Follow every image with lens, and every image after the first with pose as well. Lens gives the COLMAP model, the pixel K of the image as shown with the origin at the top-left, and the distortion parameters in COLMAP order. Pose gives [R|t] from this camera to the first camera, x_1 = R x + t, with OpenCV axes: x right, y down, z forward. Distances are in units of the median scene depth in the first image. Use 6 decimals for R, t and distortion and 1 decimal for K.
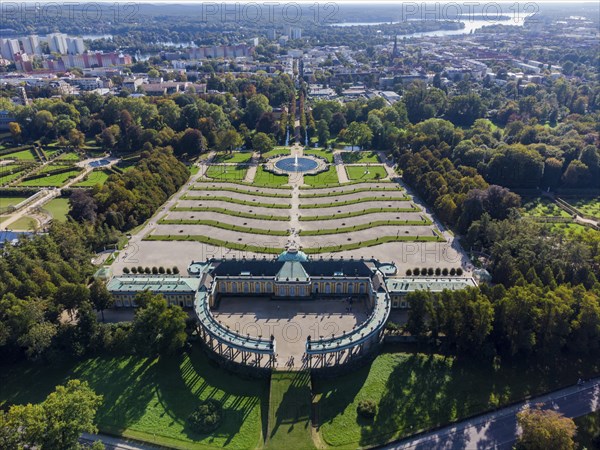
lens RADIAL K [[462.8, 0, 300.0], [0, 462.8, 225.0], [0, 0, 1]] dist [0.003605, -0.000962]
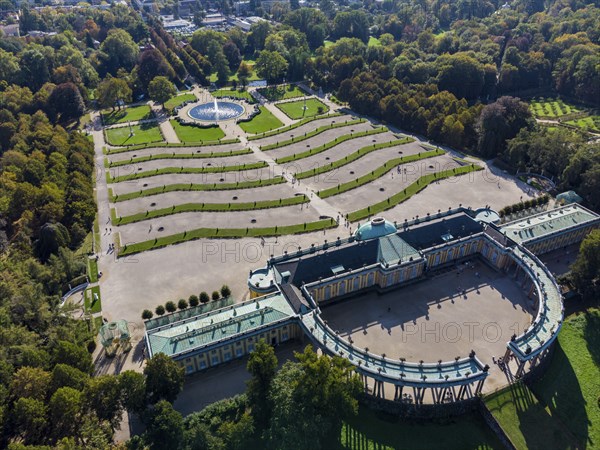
lens RADIAL K [[462.8, 0, 300.0], [0, 462.8, 225.0], [0, 0, 1]] dist [0.003605, -0.000962]
pose [[0.912828, -0.229328, 0.337865, -0.309700], [0.186680, 0.970244, 0.154197, -0.059521], [-0.363174, -0.077683, 0.928477, 0.313611]]
